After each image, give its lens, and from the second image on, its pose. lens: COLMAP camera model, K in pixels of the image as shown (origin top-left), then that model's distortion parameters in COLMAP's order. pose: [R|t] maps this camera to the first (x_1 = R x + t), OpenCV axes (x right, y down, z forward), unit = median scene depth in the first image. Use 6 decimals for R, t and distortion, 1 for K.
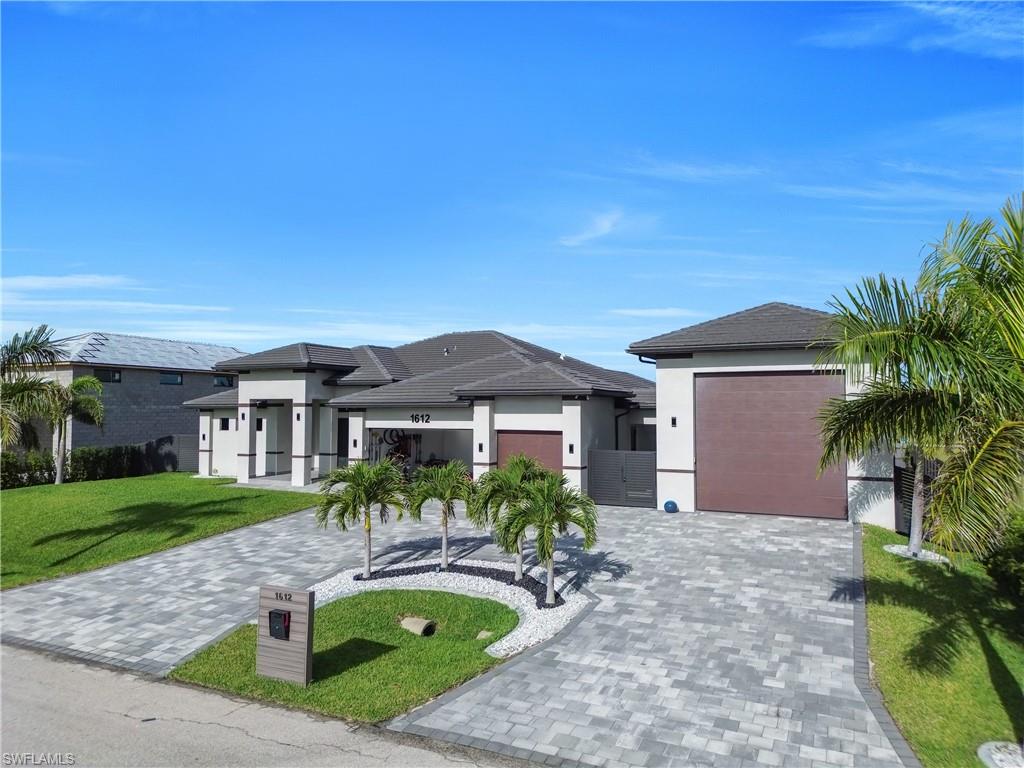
lens RADIAL K [[720.4, 0, 507.5], [0, 720.4, 378.5], [0, 0, 1]] dist [0.040127, -0.028757]
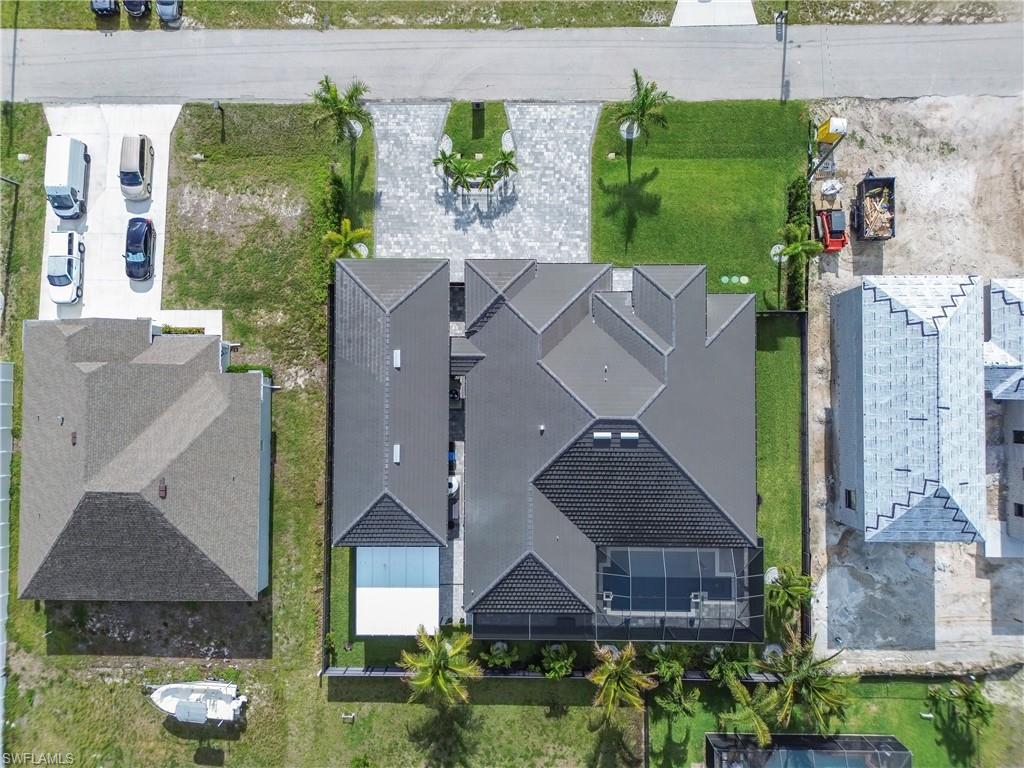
lens RADIAL K [[720.4, 0, 508.0], [0, 720.4, 378.6], [0, 0, 1]] dist [0.040127, -0.028757]
pose [[-0.905732, 0.423851, 0.000338, 0.173433], [0.031827, 0.067217, 0.997231, -2.499764], [0.422654, 0.903234, -0.074371, 1.750781]]
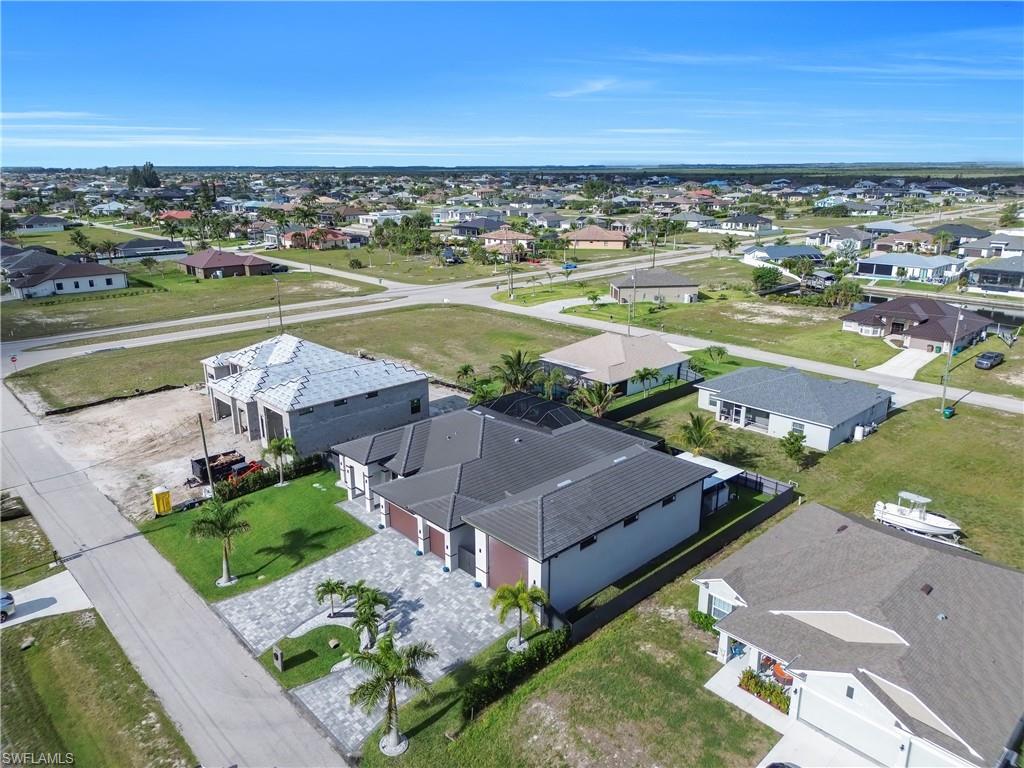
lens RADIAL K [[720.4, 0, 506.6], [0, 720.4, 379.1], [0, 0, 1]] dist [0.040127, -0.028757]
pose [[0.928184, 0.100778, -0.358215, 1.171892], [0.021606, 0.946411, 0.322240, -1.293783], [0.371494, -0.306838, 0.876267, -0.856257]]
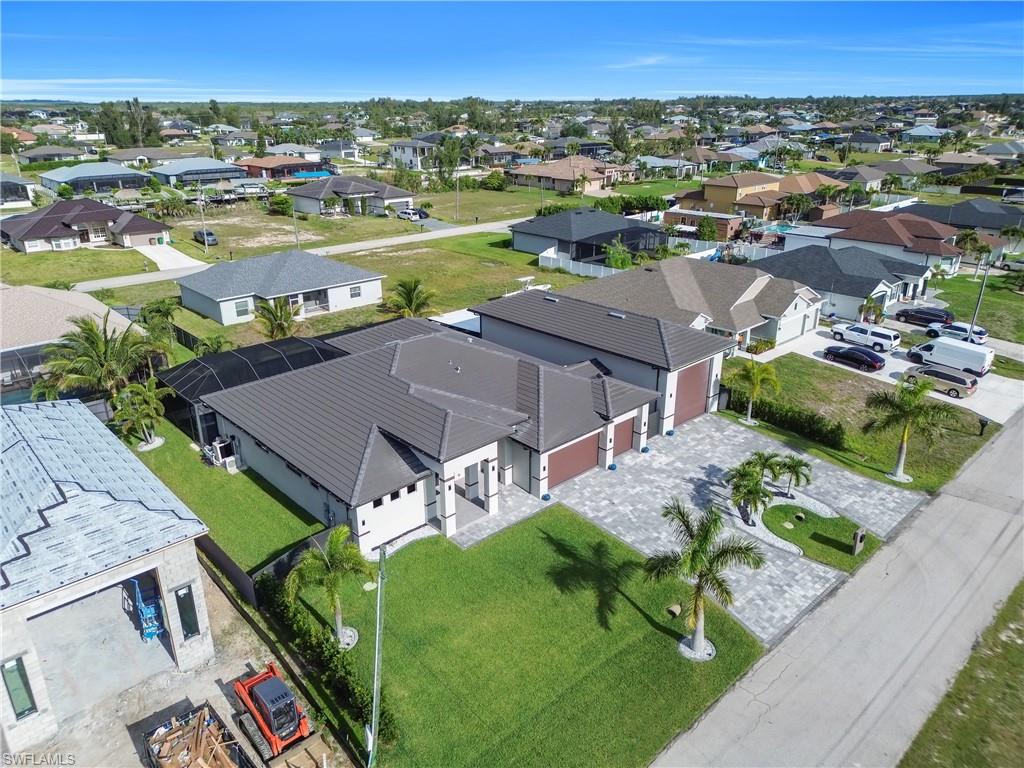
lens RADIAL K [[720.4, 0, 508.2], [0, 720.4, 383.8], [0, 0, 1]] dist [0.040127, -0.028757]
pose [[0.372640, -0.341069, 0.863025, -1.937152], [-0.034336, 0.924303, 0.380112, -0.835586], [-0.927340, -0.171278, 0.332722, 0.825481]]
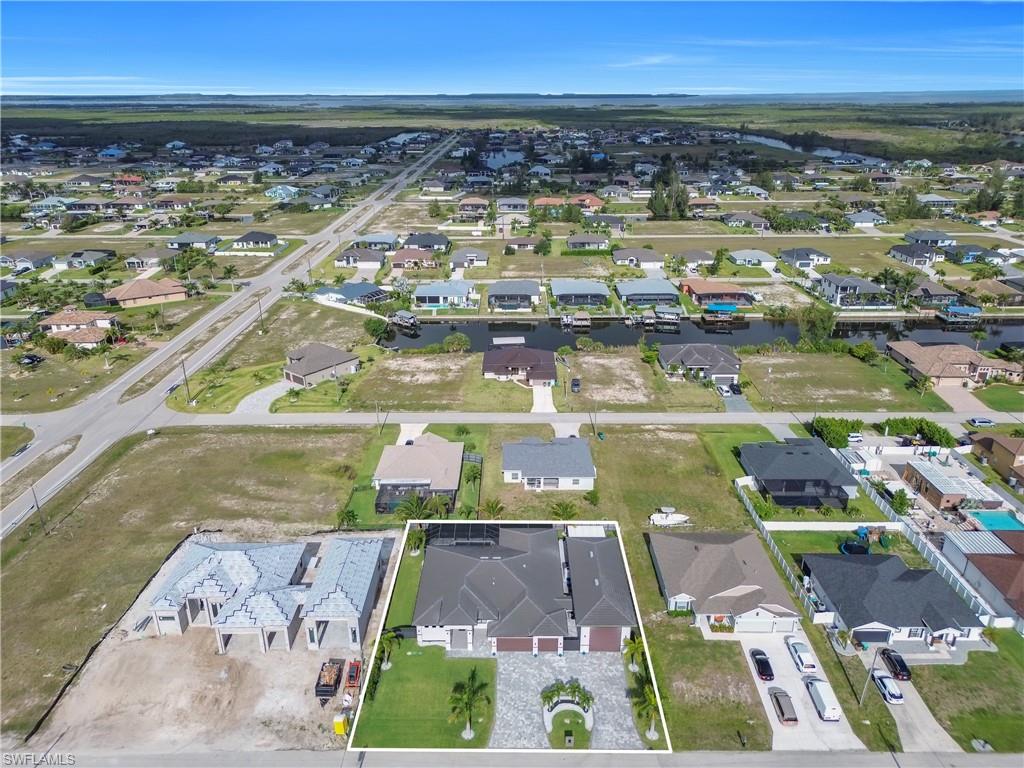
lens RADIAL K [[720.4, 0, 510.2], [0, 720.4, 380.5], [0, 0, 1]] dist [0.040127, -0.028757]
pose [[0.906773, -0.160197, 0.389999, -1.761388], [-0.013739, 0.913285, 0.407089, -3.373530], [-0.421395, -0.374496, 0.825942, -1.963403]]
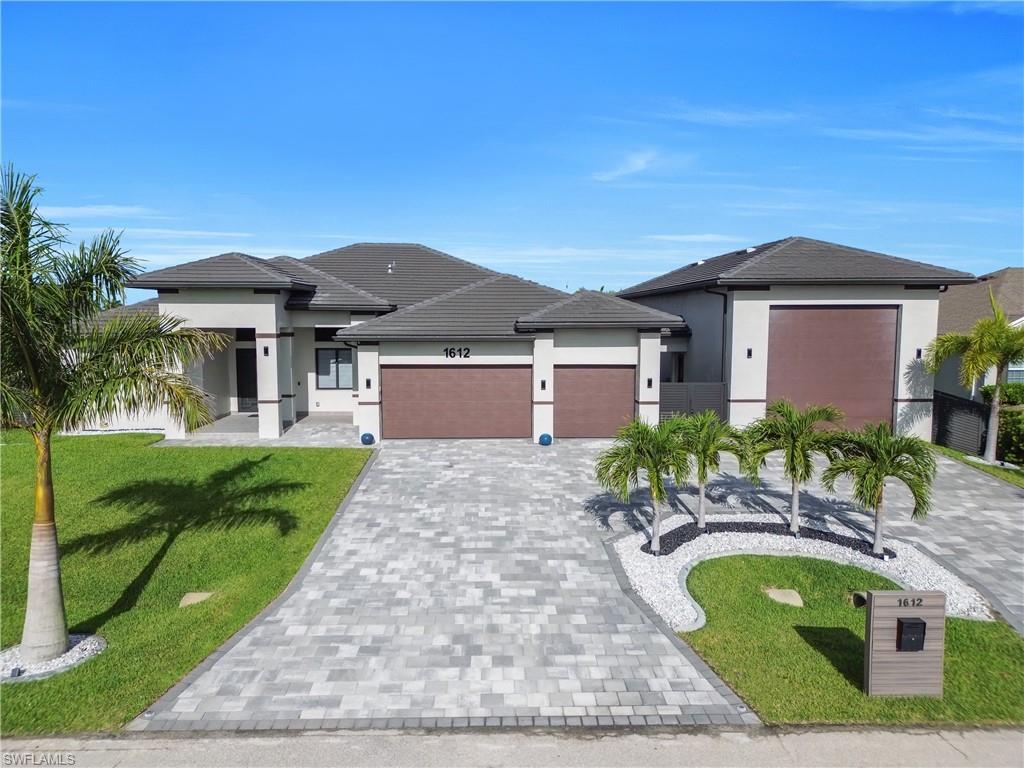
lens RADIAL K [[720.4, 0, 511.1], [0, 720.4, 392.6], [0, 0, 1]] dist [0.040127, -0.028757]
pose [[0.889897, -0.047822, 0.453647, -0.591175], [-0.018799, 0.989800, 0.141219, -0.025767], [-0.455773, -0.134198, 0.879921, 0.275425]]
